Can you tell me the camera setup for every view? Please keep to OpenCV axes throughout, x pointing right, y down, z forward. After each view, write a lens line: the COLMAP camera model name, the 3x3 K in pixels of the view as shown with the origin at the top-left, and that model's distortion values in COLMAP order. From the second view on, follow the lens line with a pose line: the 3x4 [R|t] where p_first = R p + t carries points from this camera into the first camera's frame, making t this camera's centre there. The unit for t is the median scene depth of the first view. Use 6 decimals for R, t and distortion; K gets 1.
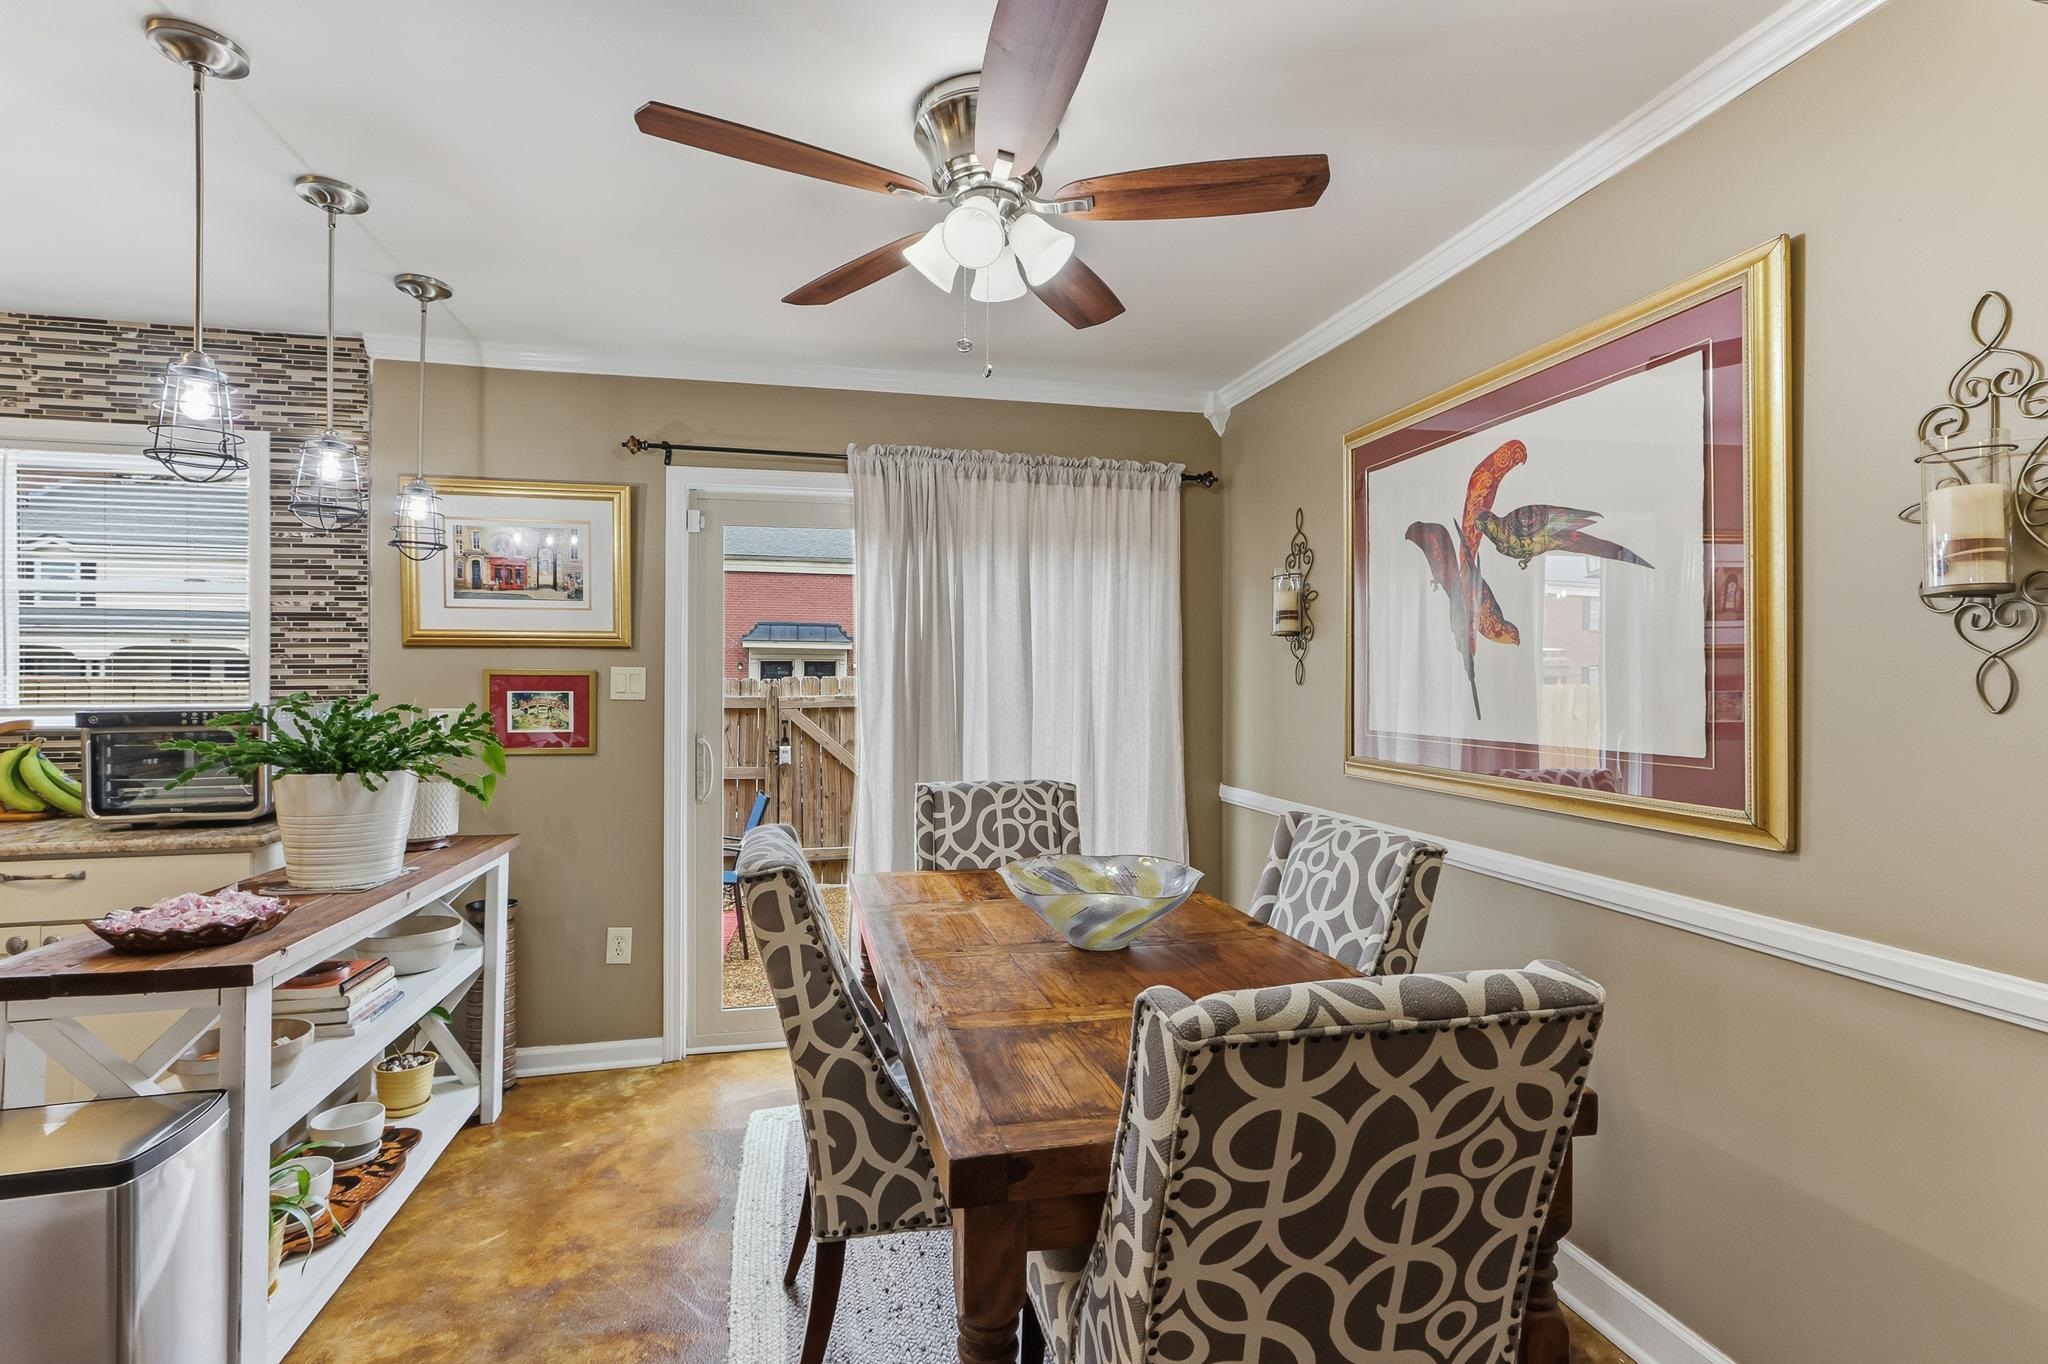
lens RADIAL K [[950.0, 0, 1010.8], [0, 950.0, 672.0], [0, 0, 1]] dist [-0.001673, -0.000400]
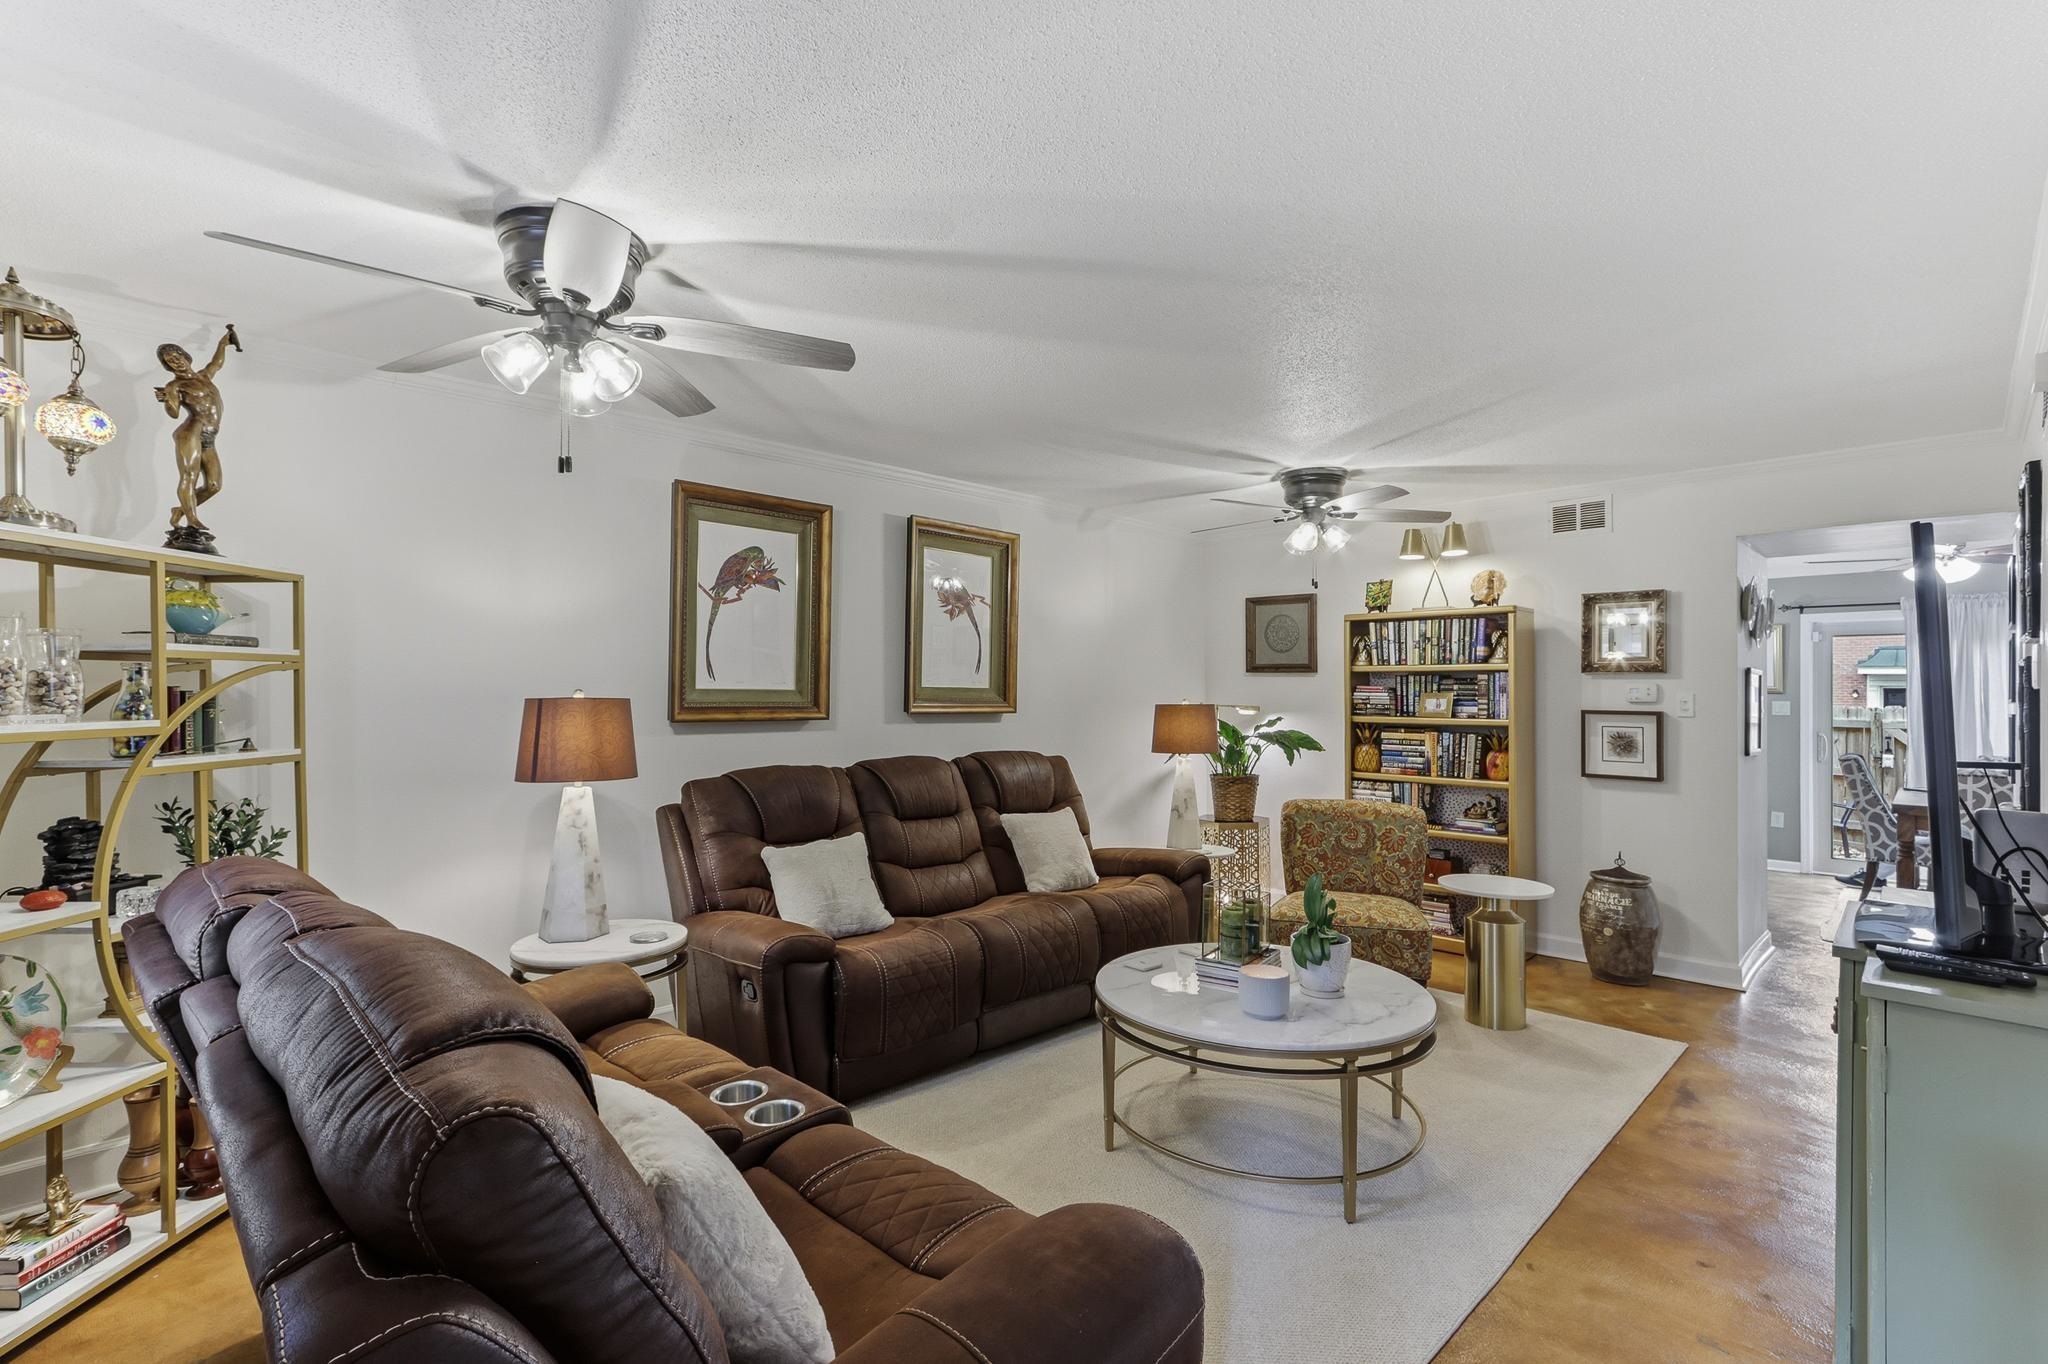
lens RADIAL K [[950.0, 0, 1010.8], [0, 950.0, 672.0], [0, 0, 1]] dist [-0.001673, -0.000400]
pose [[0.533878, -0.015005, -0.845428, 1.130938], [-0.007078, 0.999728, -0.022213, -0.020985], [0.845532, 0.017843, 0.533627, -3.734954]]
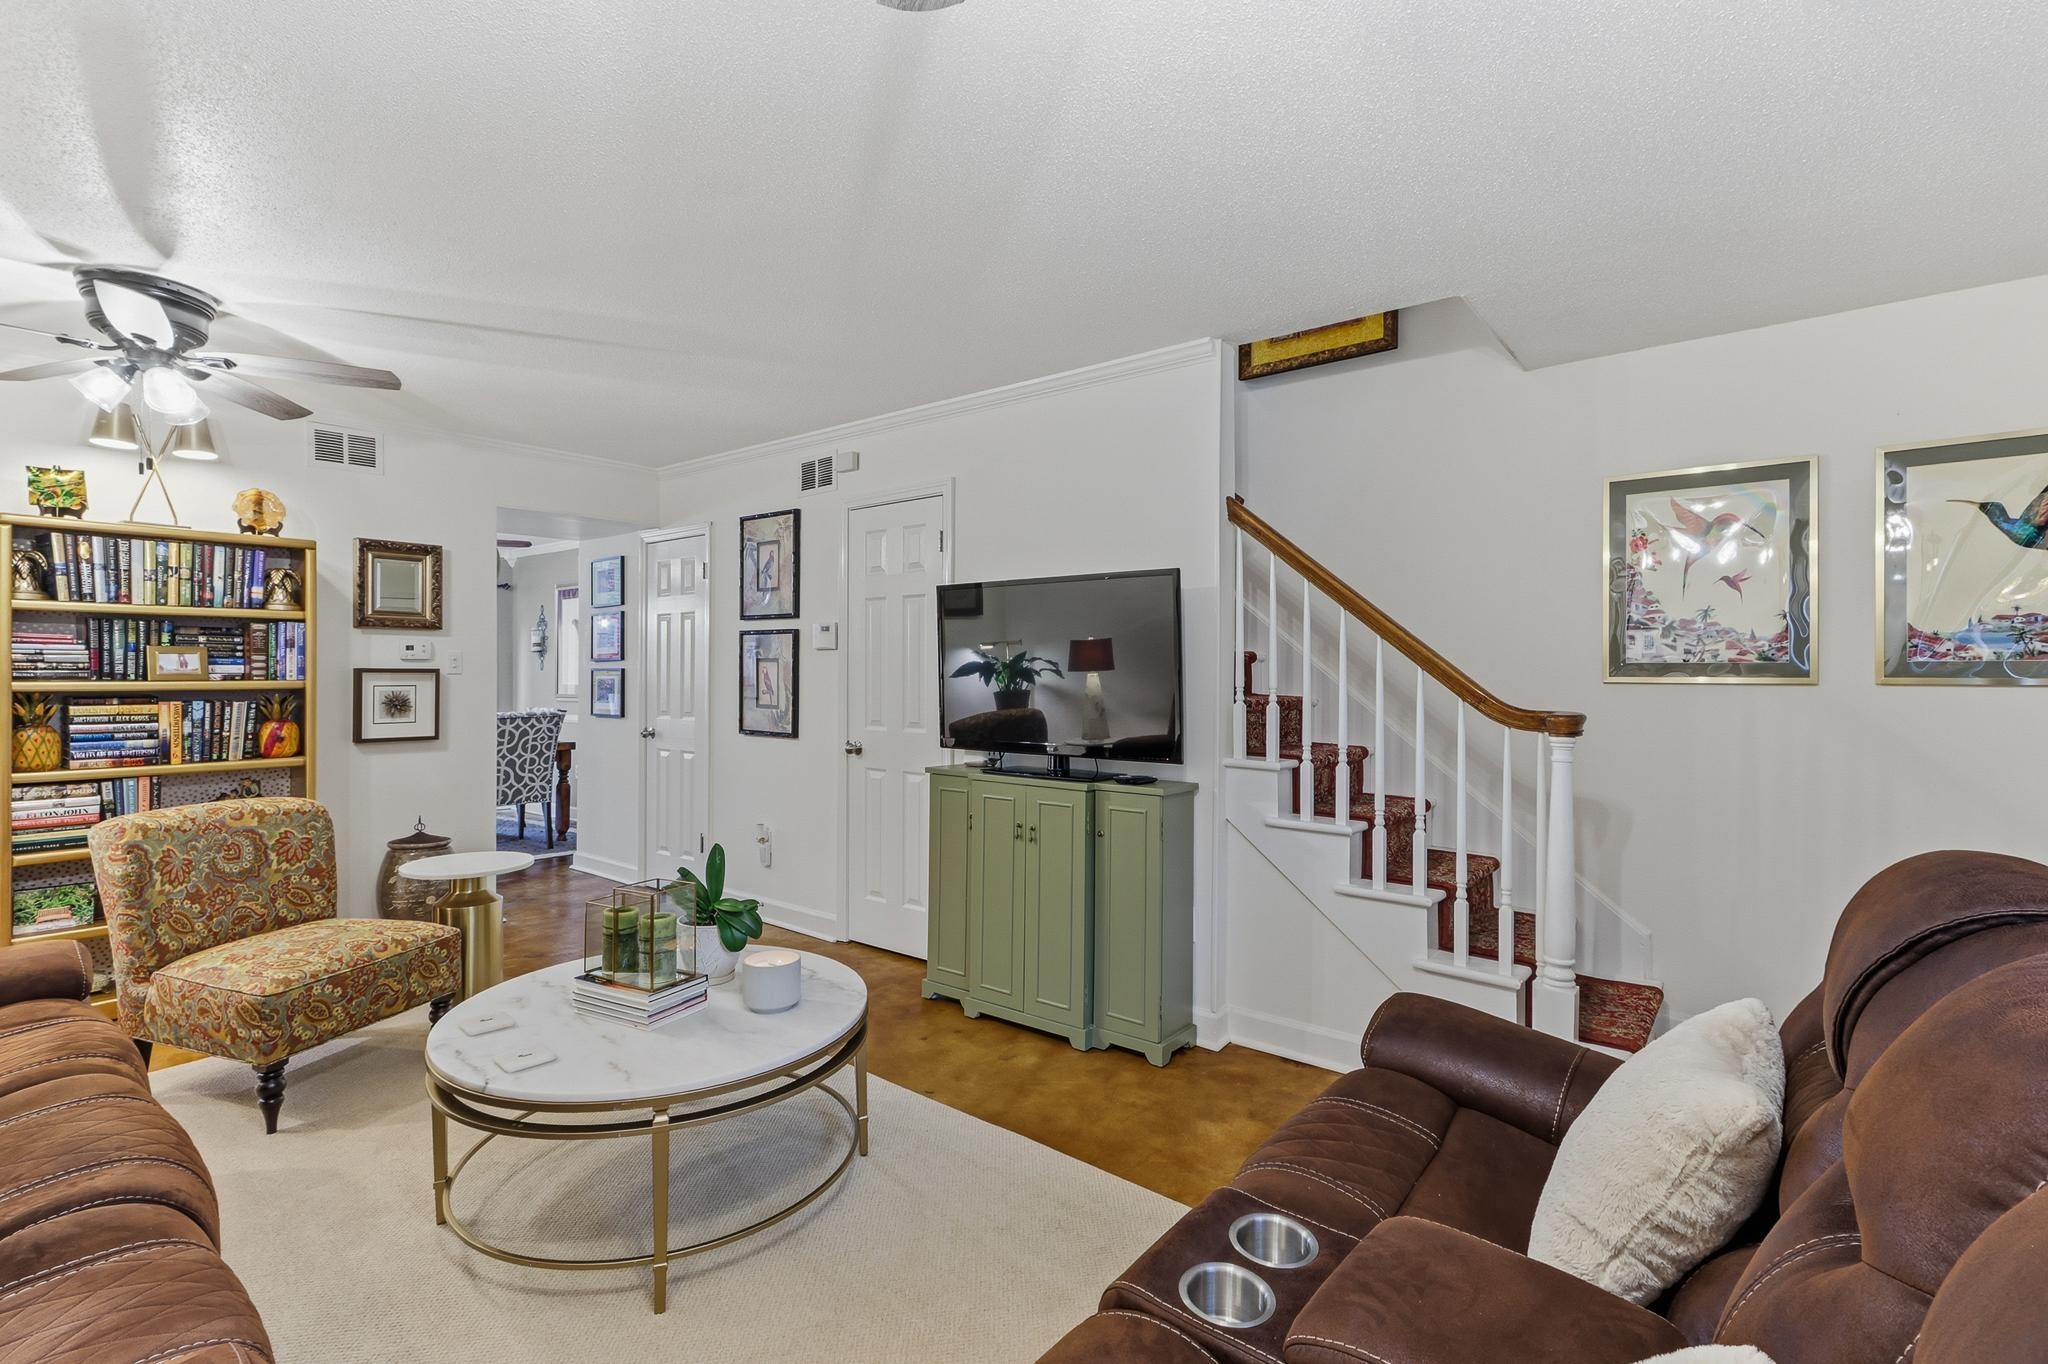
lens RADIAL K [[950.0, 0, 1010.8], [0, 950.0, 672.0], [0, 0, 1]] dist [-0.001673, -0.000400]
pose [[0.784230, 0.002368, 0.620466, -0.641033], [-0.003483, 0.999994, 0.000586, 0.021449], [-0.620460, -0.002621, 0.784233, -3.831712]]
